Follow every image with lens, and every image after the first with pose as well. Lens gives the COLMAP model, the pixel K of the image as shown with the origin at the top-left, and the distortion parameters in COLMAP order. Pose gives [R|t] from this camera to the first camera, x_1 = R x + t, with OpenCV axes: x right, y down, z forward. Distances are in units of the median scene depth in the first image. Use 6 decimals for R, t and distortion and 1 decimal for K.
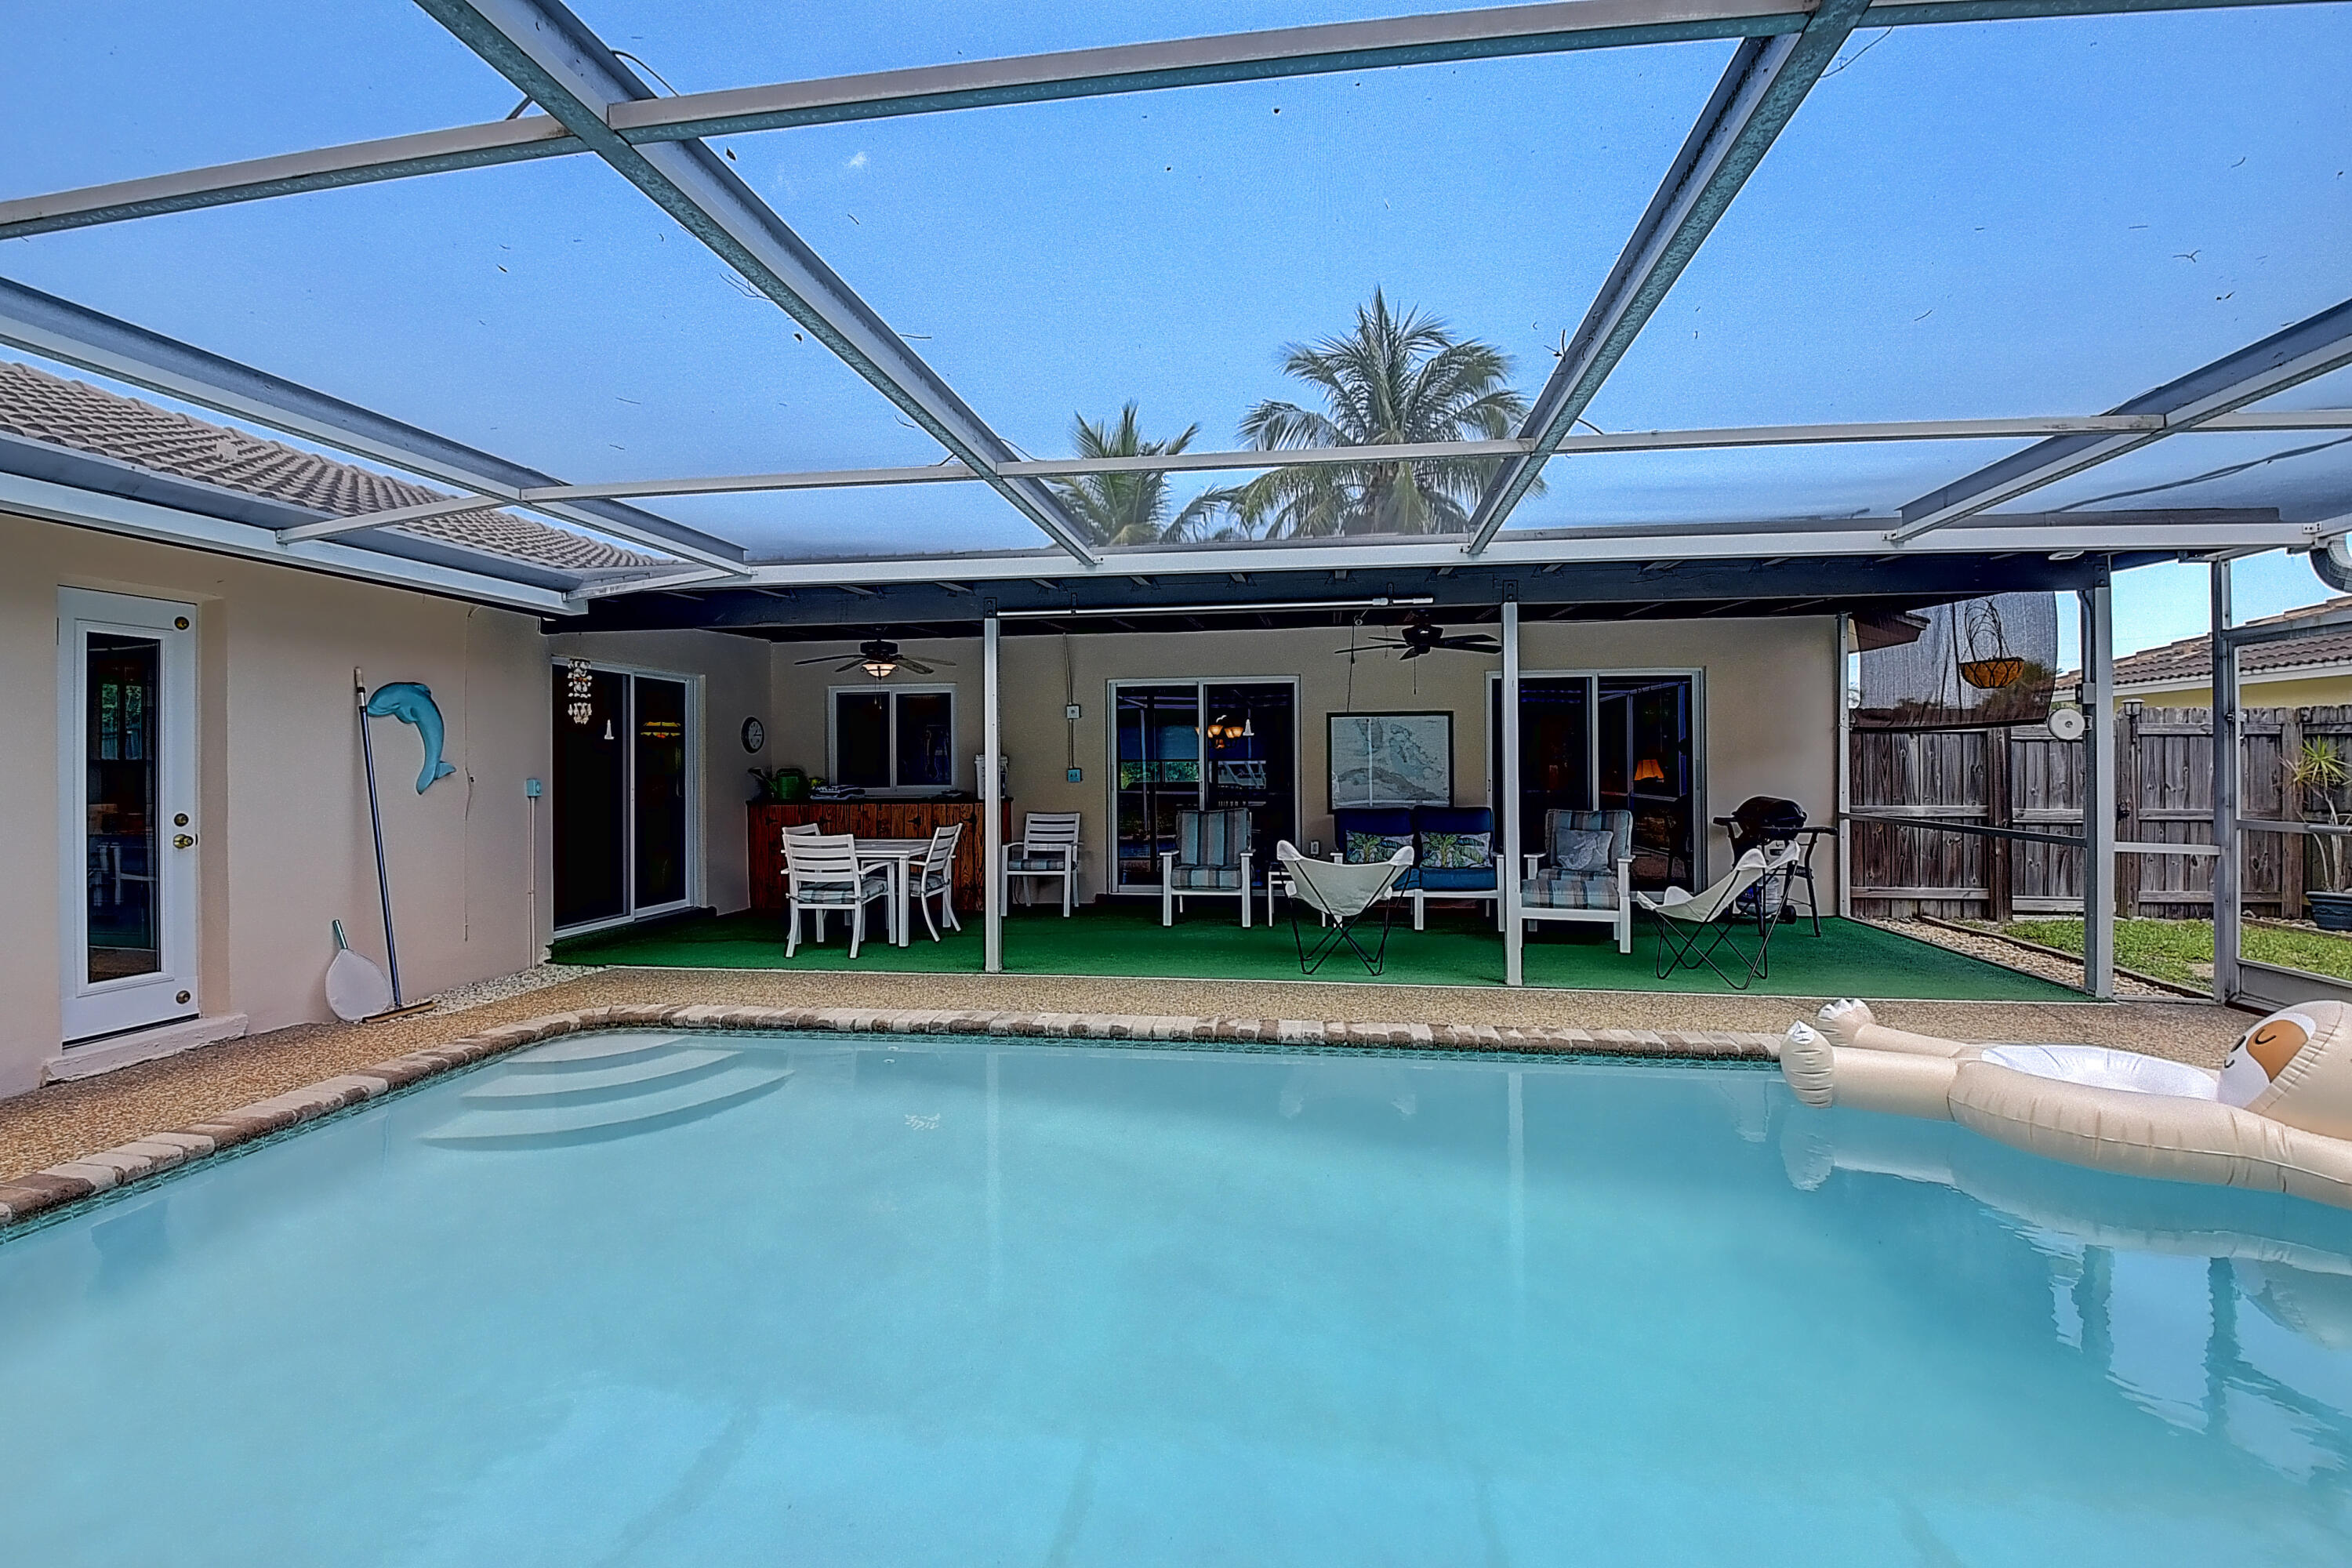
lens RADIAL K [[1055.1, 0, 1183.4], [0, 1055.1, 768.1], [0, 0, 1]] dist [0.005784, -0.007013]
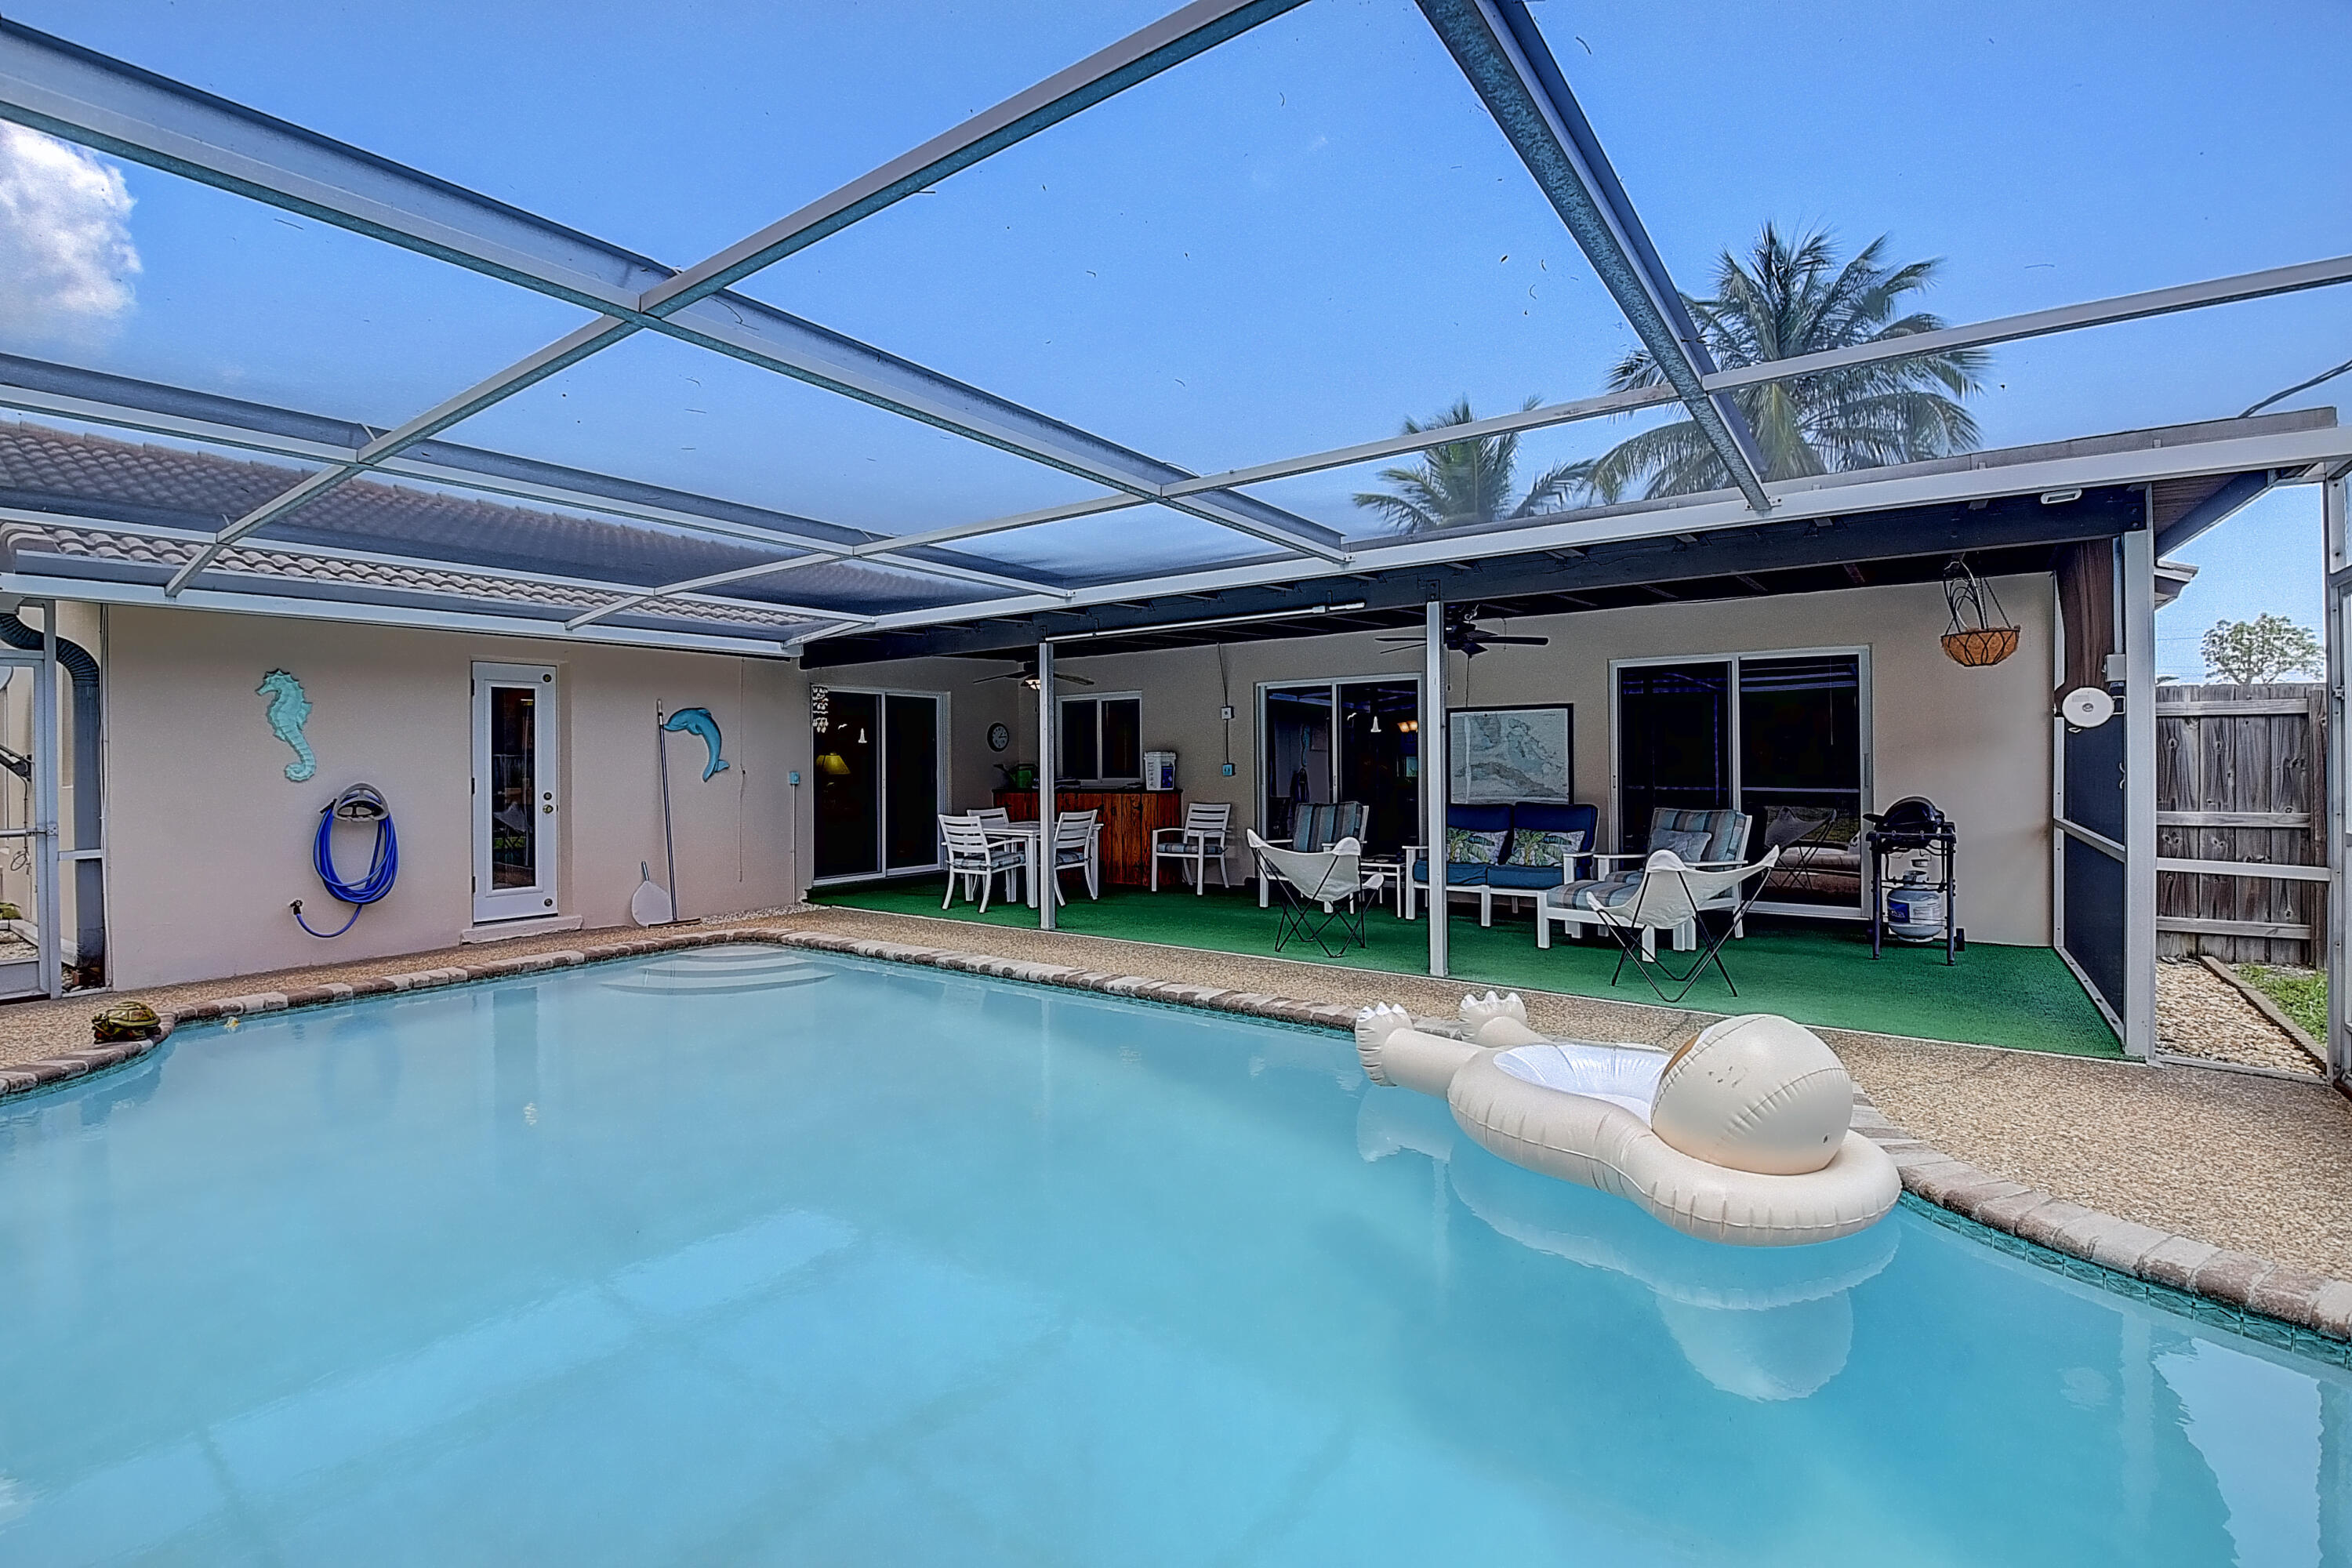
lens RADIAL K [[1055.1, 0, 1163.4], [0, 1055.1, 775.2], [0, 0, 1]] dist [0.005784, -0.007013]
pose [[0.888181, 0.004215, -0.459474, 0.438029], [0.001929, 0.999915, 0.012901, -0.002413], [0.459489, -0.012345, 0.888098, -0.026331]]
